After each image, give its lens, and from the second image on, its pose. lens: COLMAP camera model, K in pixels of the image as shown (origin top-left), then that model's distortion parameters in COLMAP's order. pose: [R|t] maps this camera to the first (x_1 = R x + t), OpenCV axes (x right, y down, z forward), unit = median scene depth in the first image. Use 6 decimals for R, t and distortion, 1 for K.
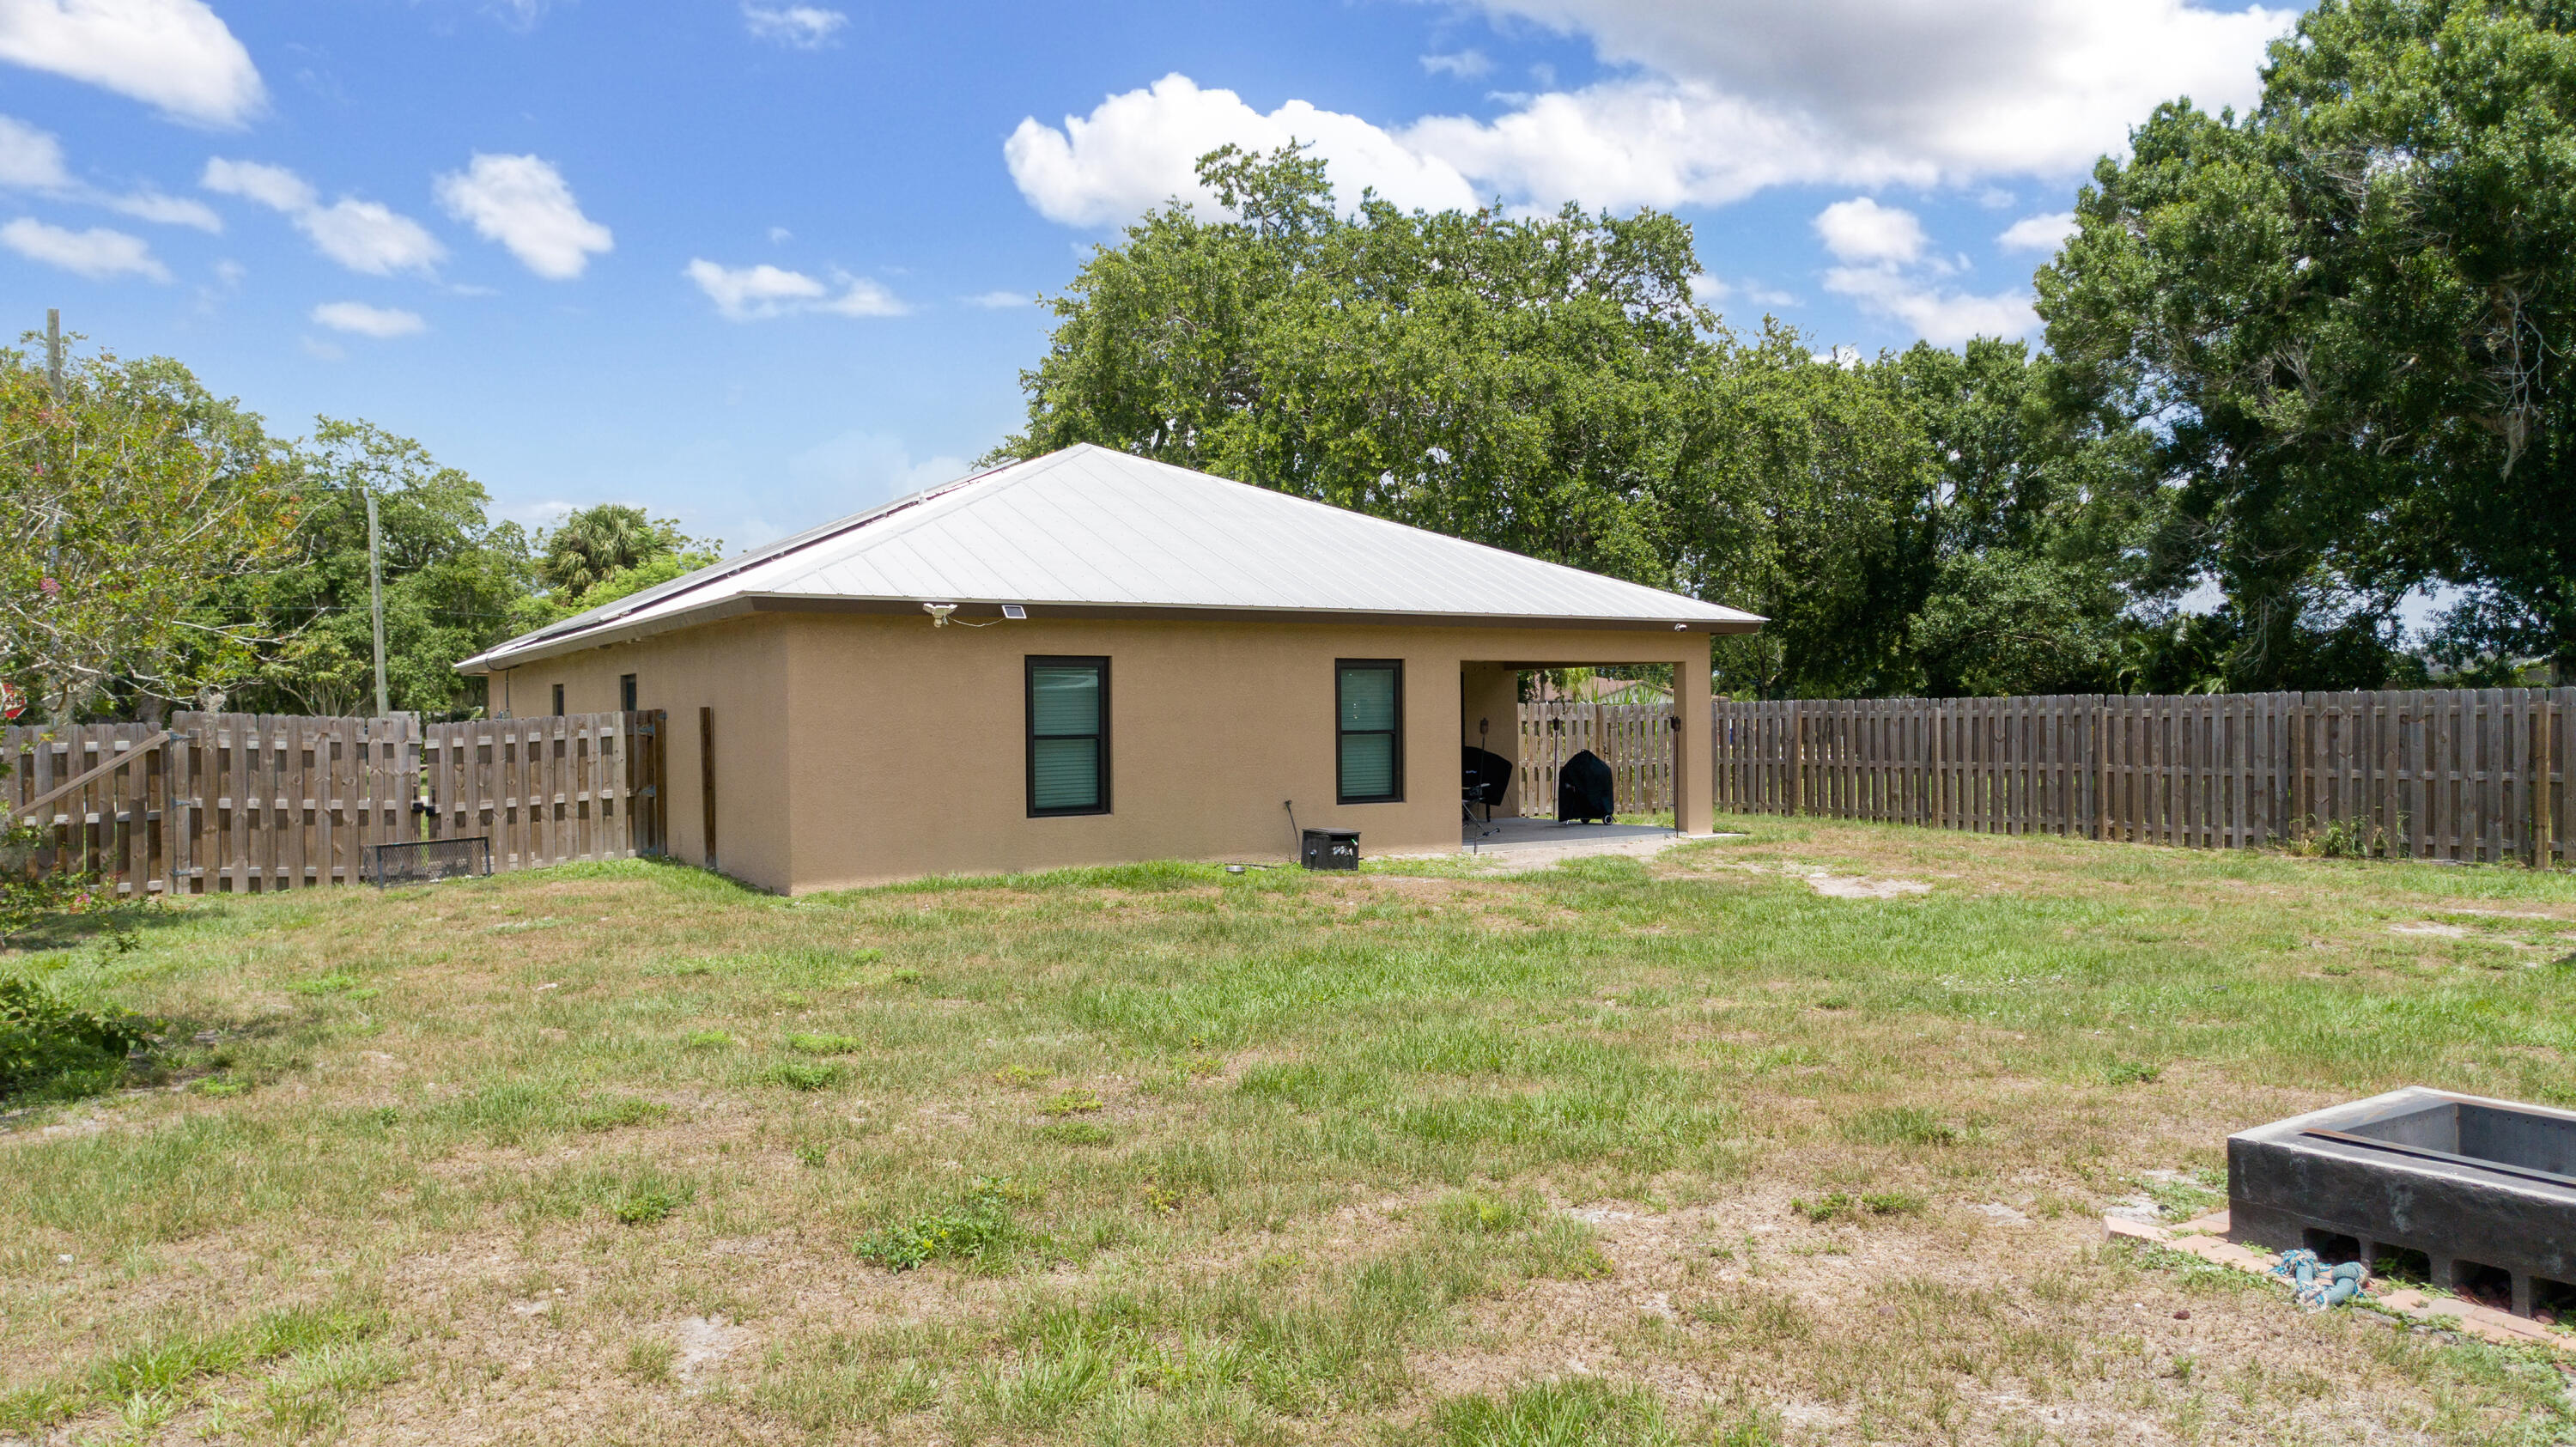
lens RADIAL K [[1766.3, 0, 1296.6], [0, 1766.3, 740.0], [0, 0, 1]] dist [-0.004464, 0.003881]
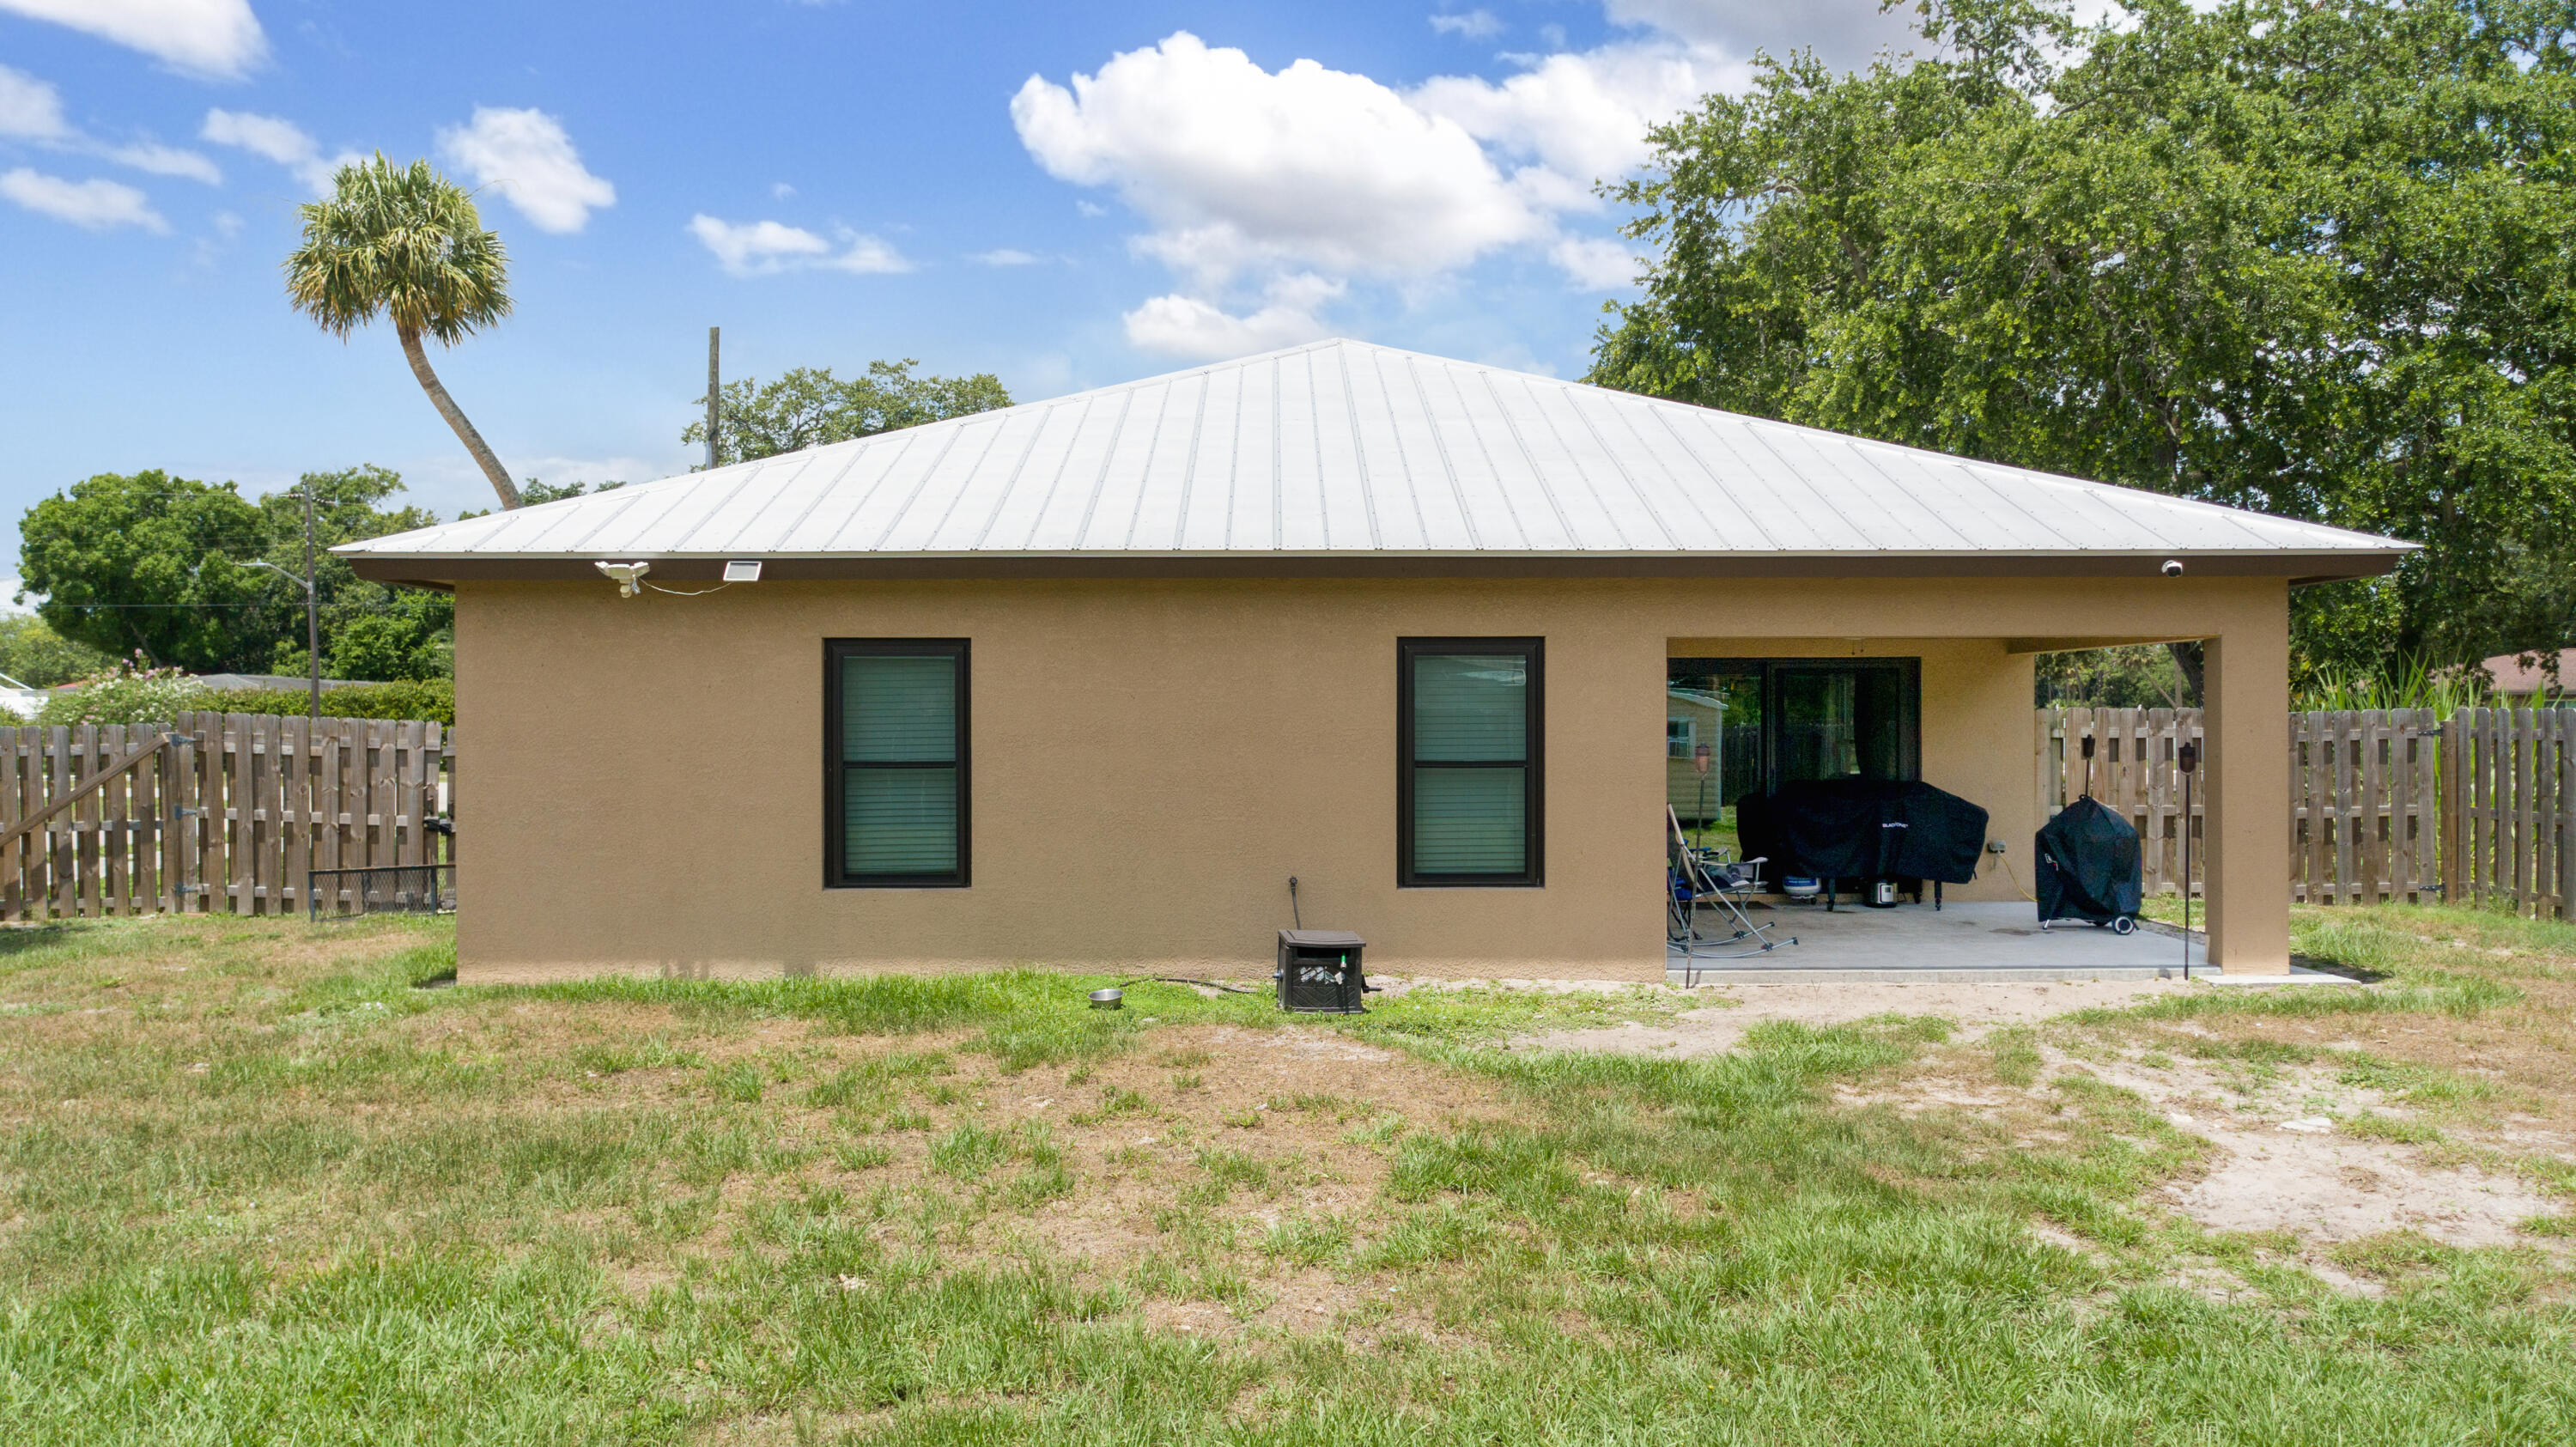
lens RADIAL K [[1766.3, 0, 1296.6], [0, 1766.3, 740.0], [0, 0, 1]] dist [-0.004464, 0.003881]
pose [[0.847151, 0.018475, -0.531031, 0.317787], [-0.014145, 0.999825, 0.012219, -0.019742], [0.531164, -0.002840, 0.847264, 0.510070]]
